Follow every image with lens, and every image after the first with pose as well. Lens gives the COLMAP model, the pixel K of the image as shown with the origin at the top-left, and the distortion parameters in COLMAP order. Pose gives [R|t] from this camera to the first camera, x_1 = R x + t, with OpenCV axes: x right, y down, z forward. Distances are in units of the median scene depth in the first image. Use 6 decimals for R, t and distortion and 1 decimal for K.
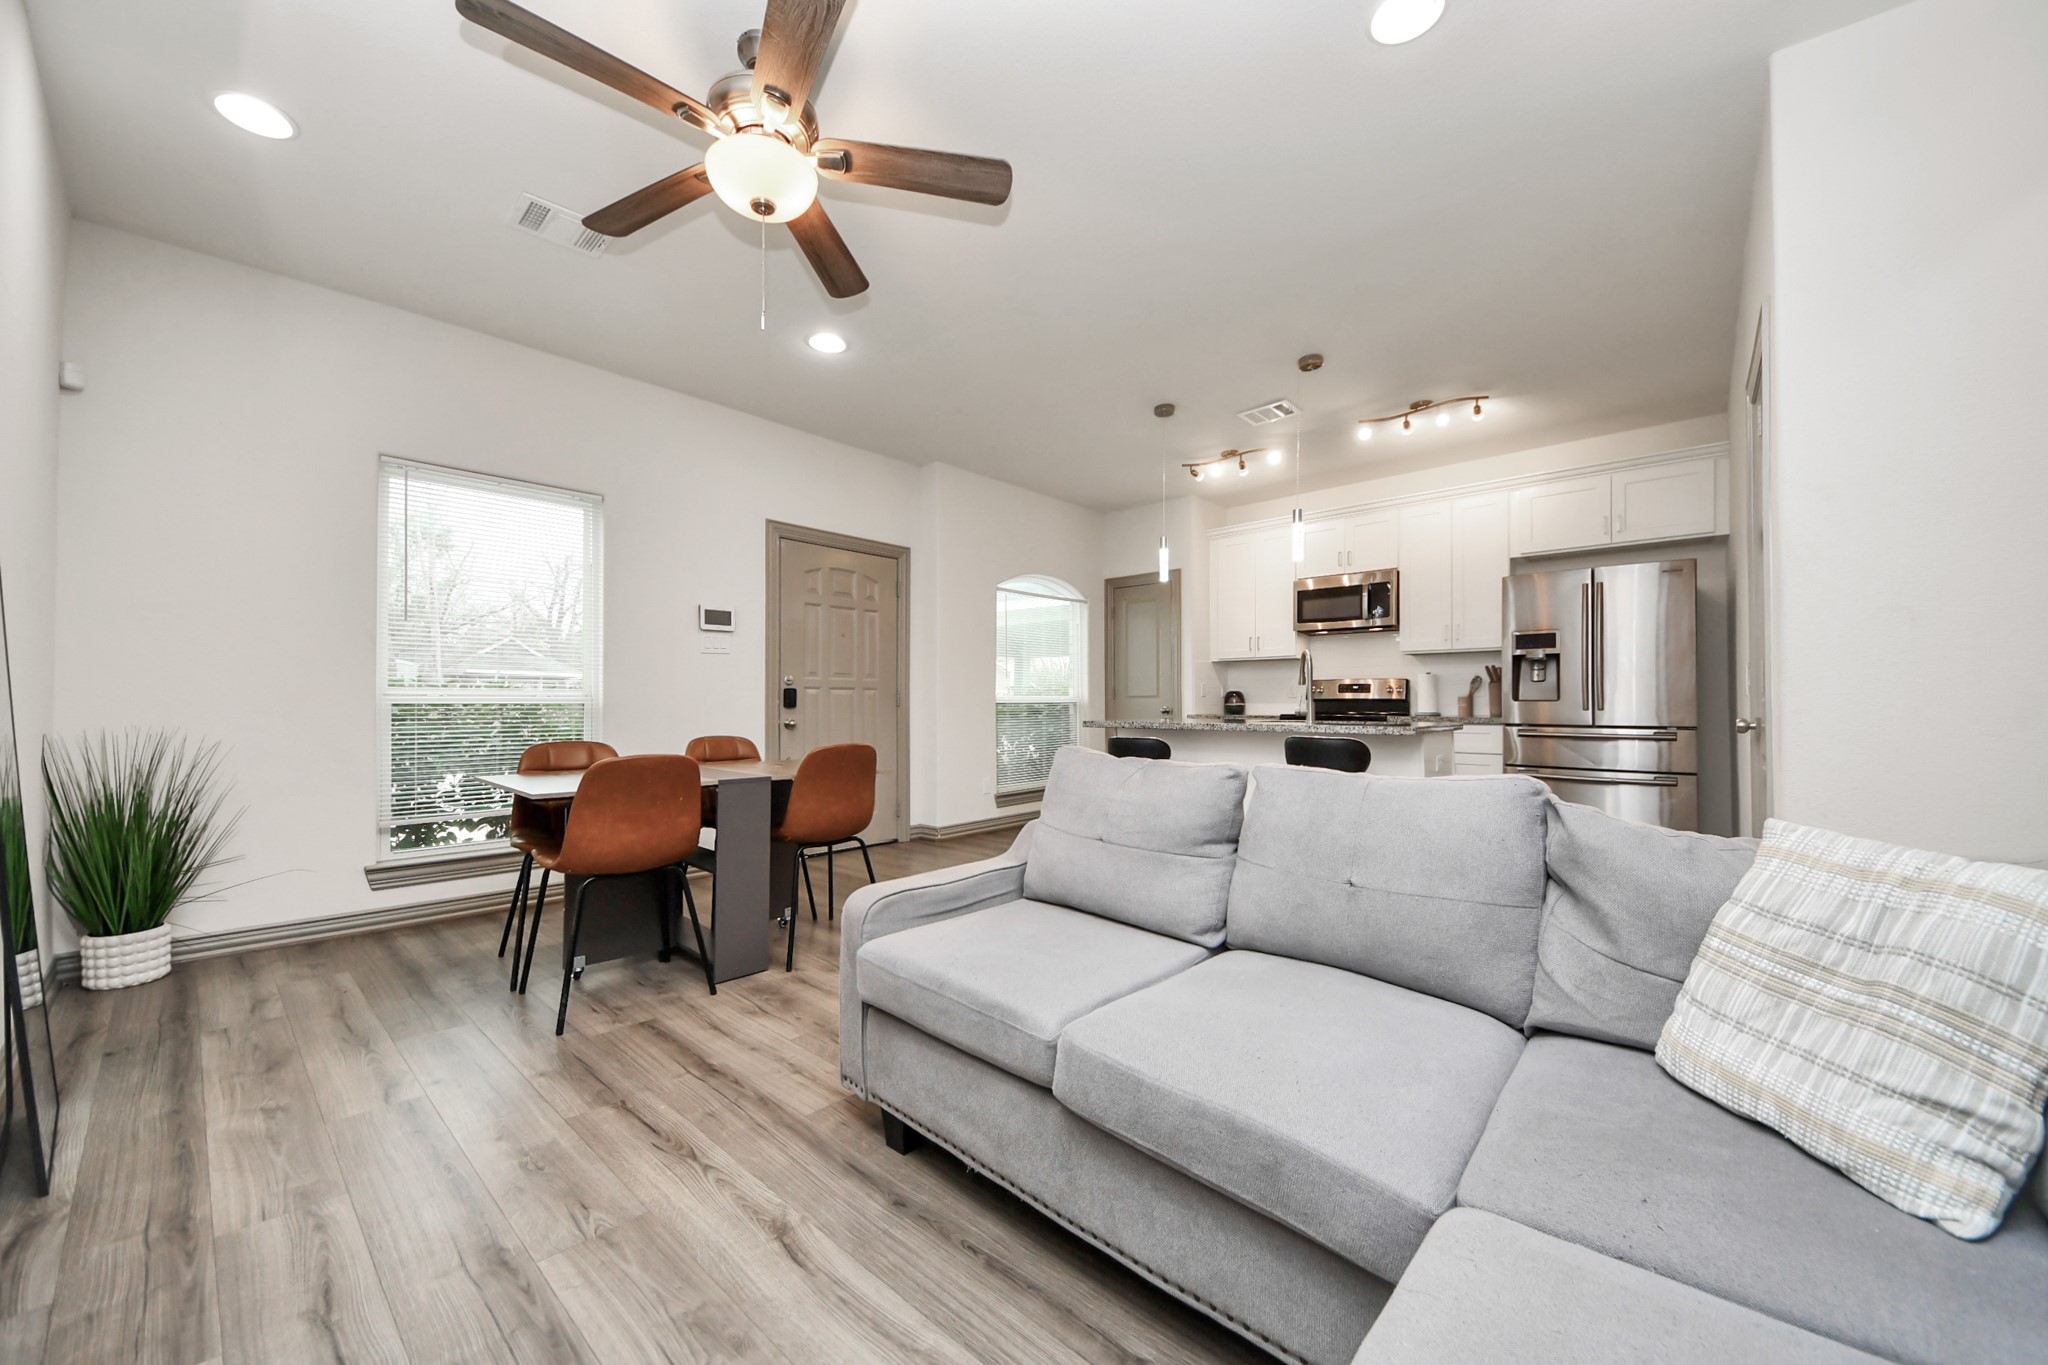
lens RADIAL K [[745.9, 0, 1038.1], [0, 745.9, 692.0], [0, 0, 1]] dist [-0.000671, -0.011723]
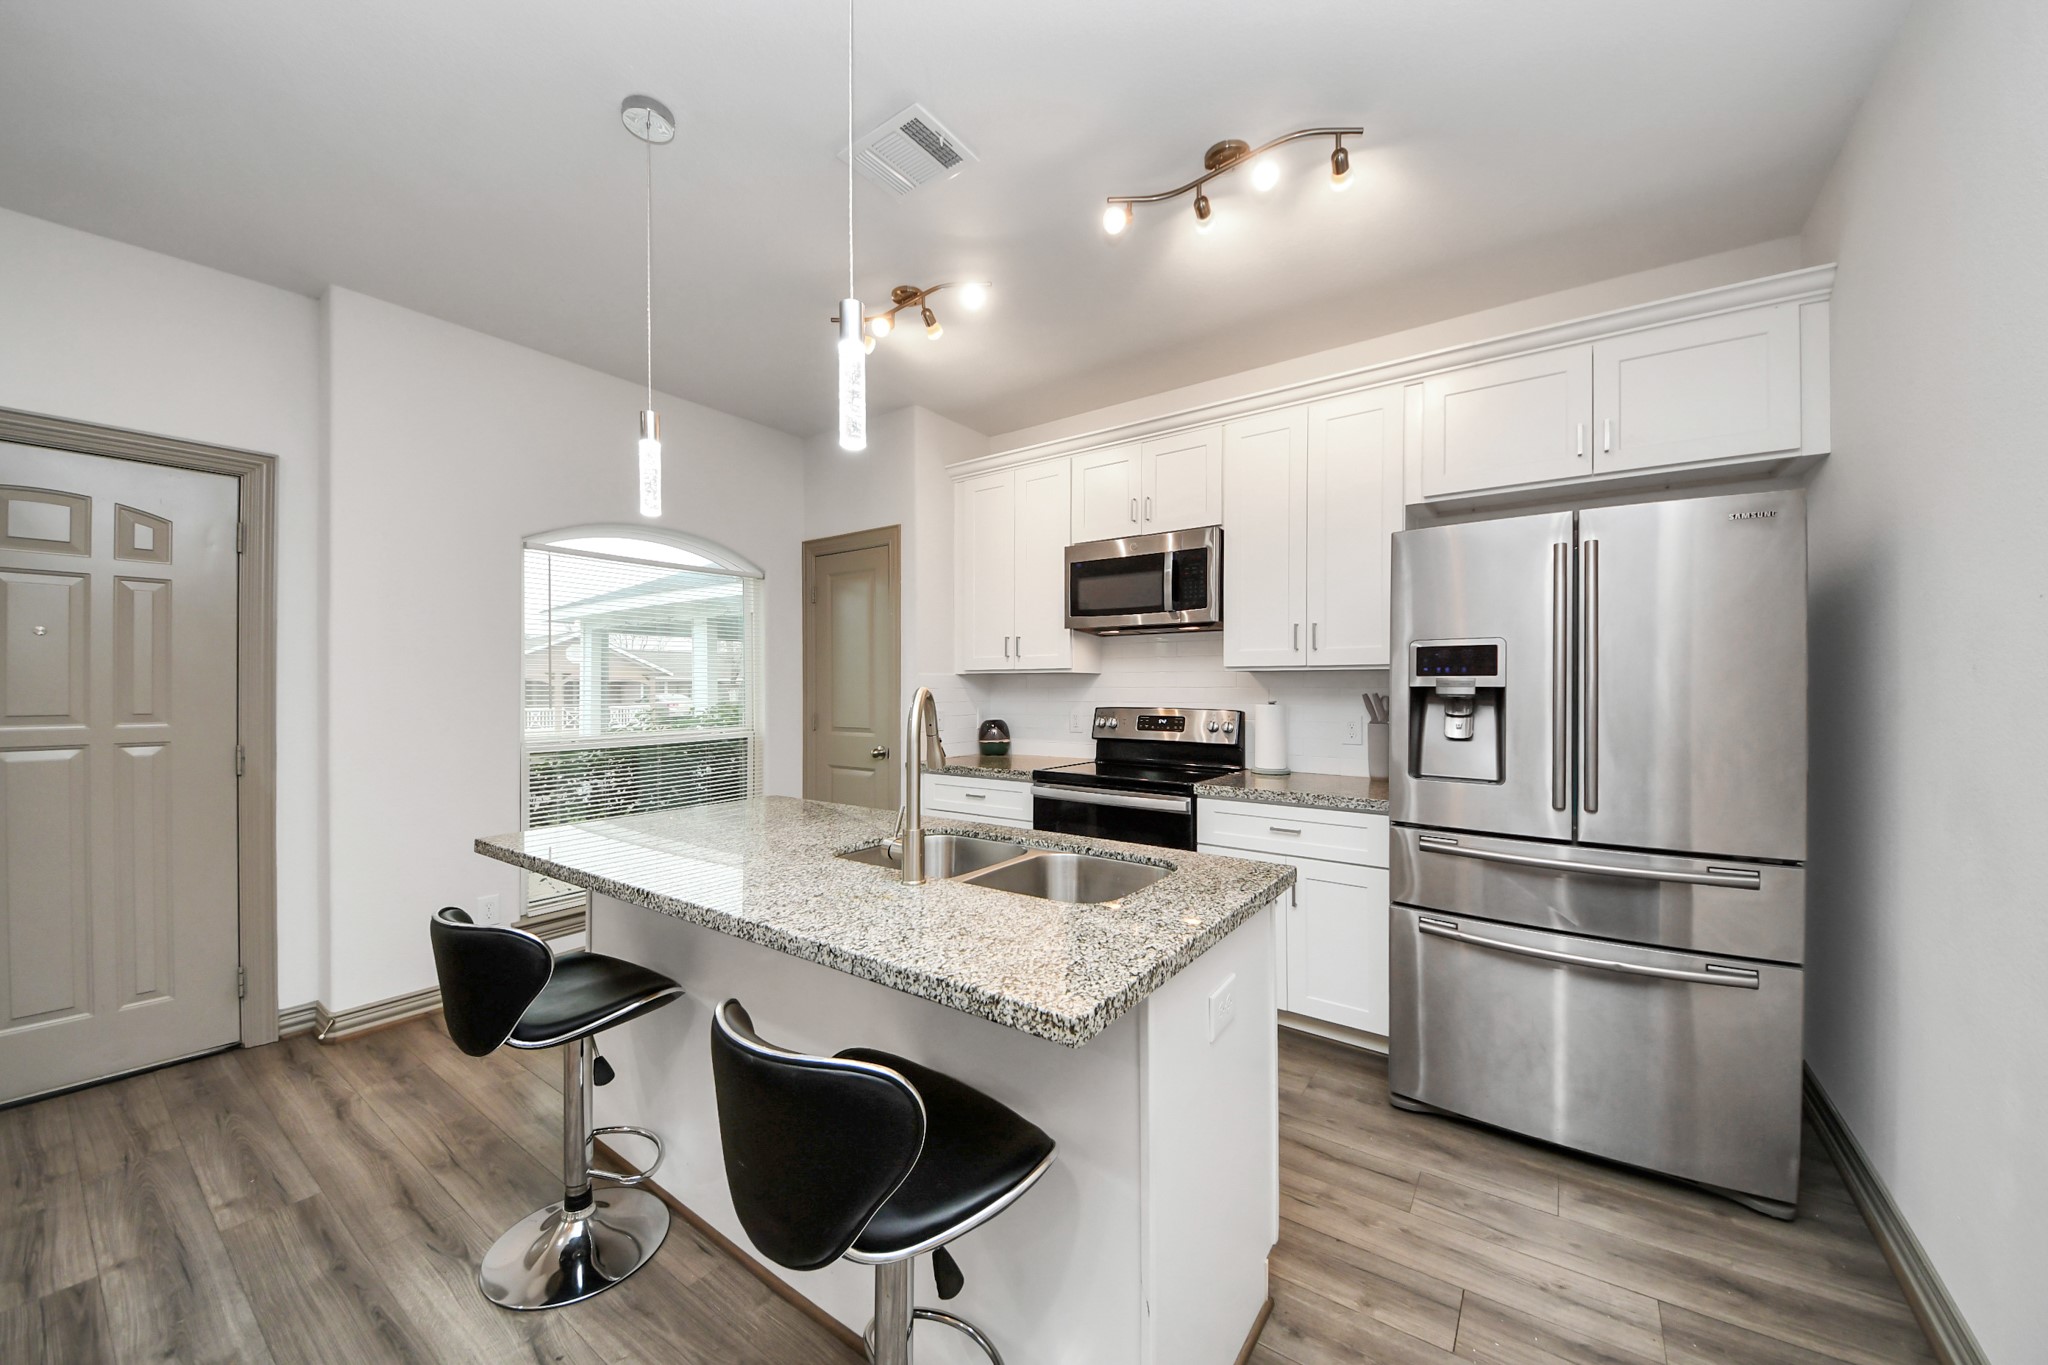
lens RADIAL K [[746.0, 0, 1024.0], [0, 746.0, 682.5], [0, 0, 1]] dist [-0.000221, -0.012555]
pose [[0.995336, -0.001041, 0.096467, 0.283644], [0.000119, 0.999954, 0.009565, -0.049128], [-0.096473, -0.009509, 0.995290, 0.451373]]
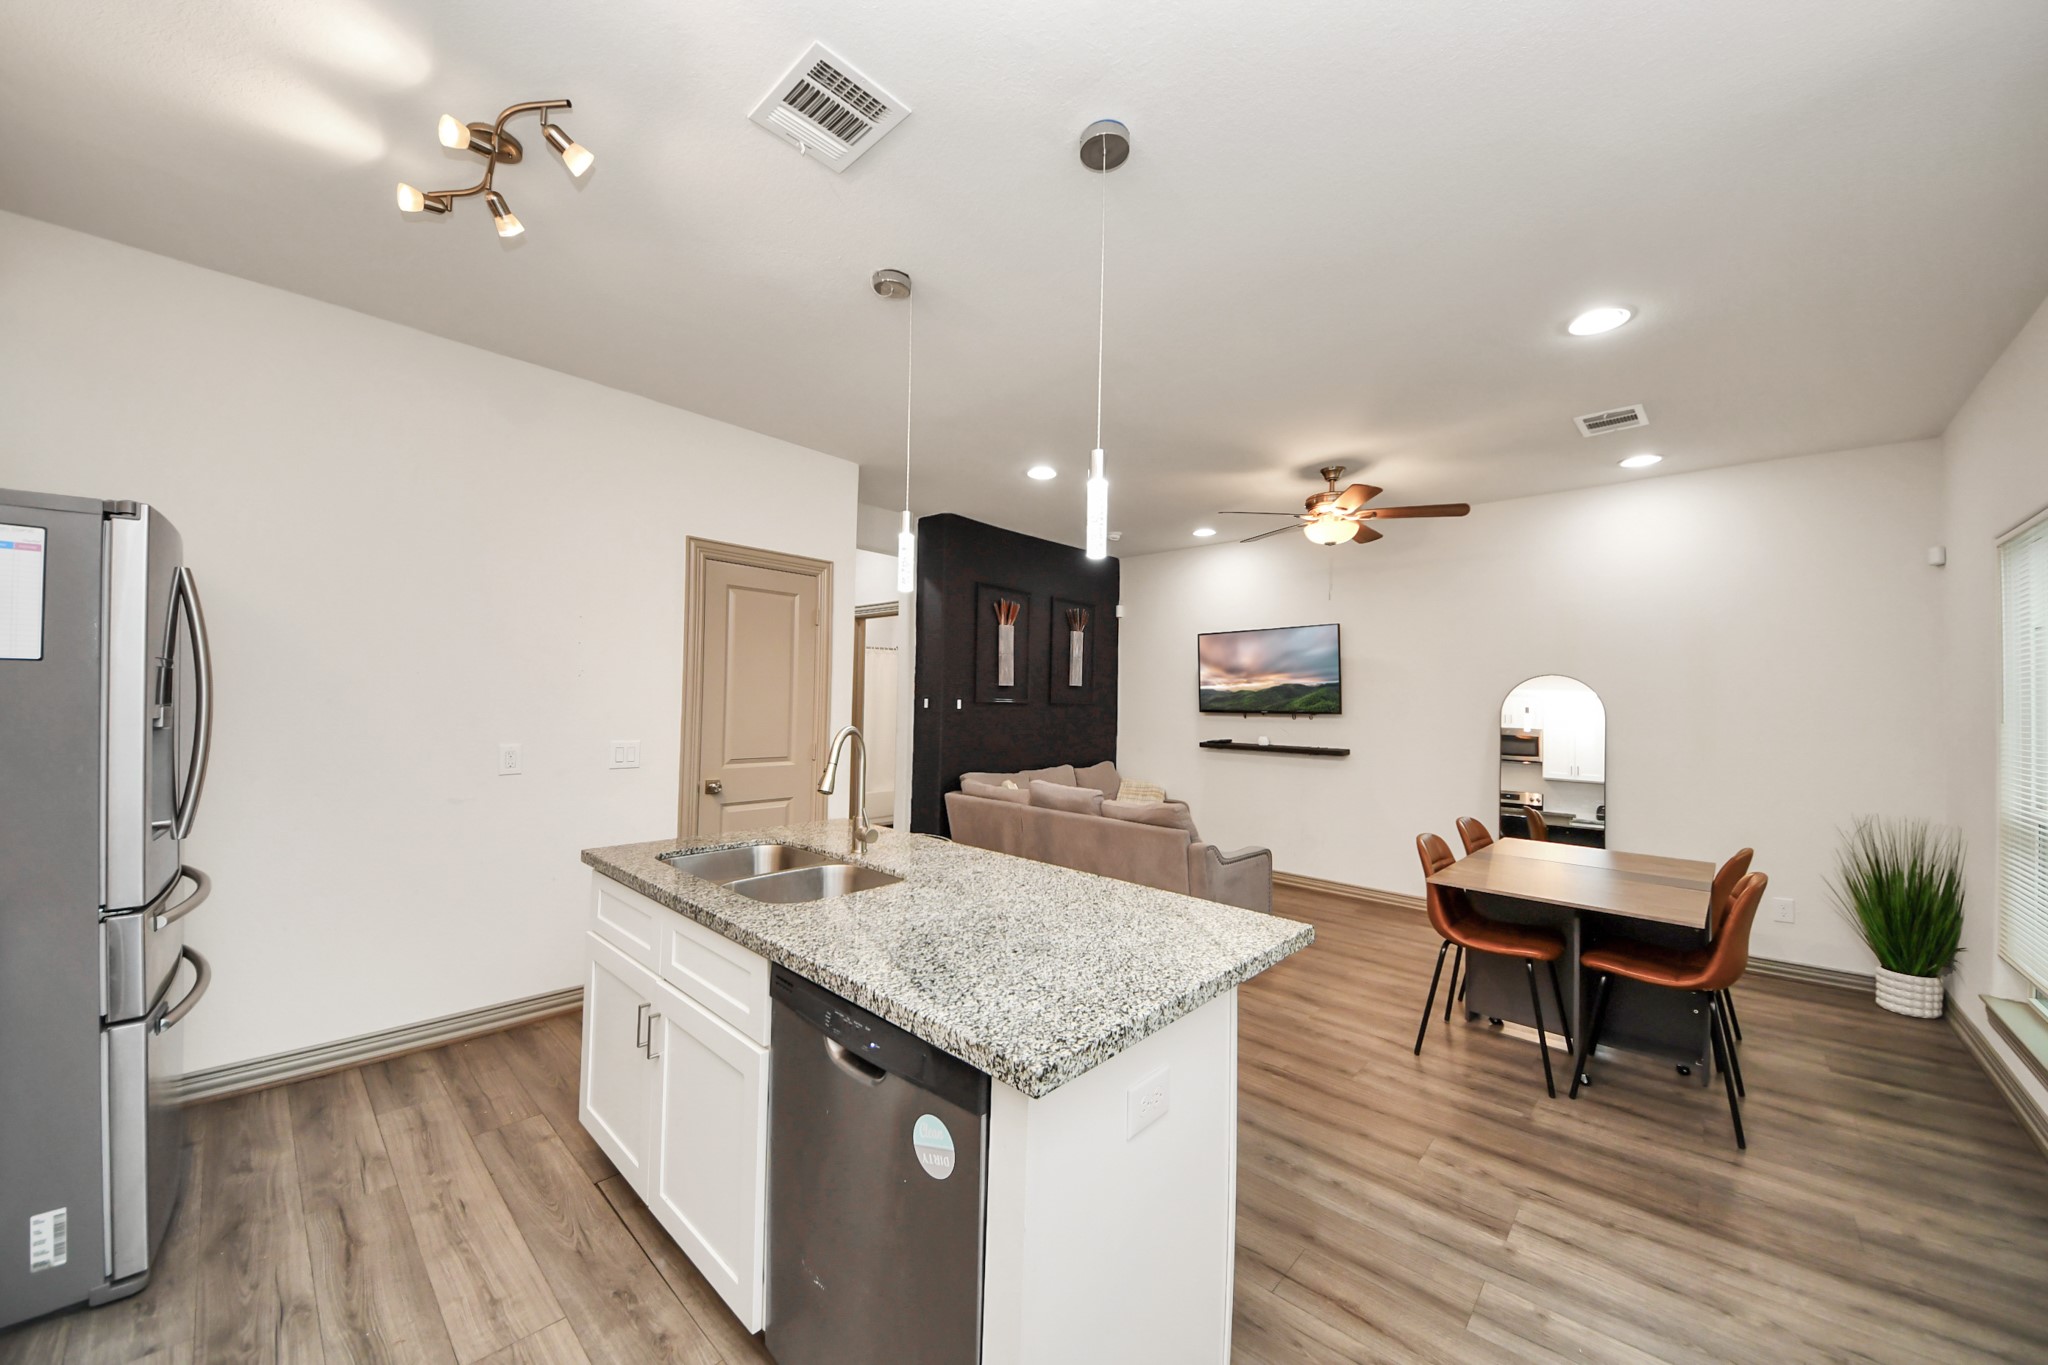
lens RADIAL K [[713.8, 0, 1031.4], [0, 713.8, 705.7], [0, 0, 1]] dist [-0.000079, -0.009566]
pose [[-0.999593, -0.019169, 0.021134, 0.154434], [-0.019336, 0.999783, -0.007701, -0.054631], [-0.020982, -0.008107, -0.999747, 1.148700]]
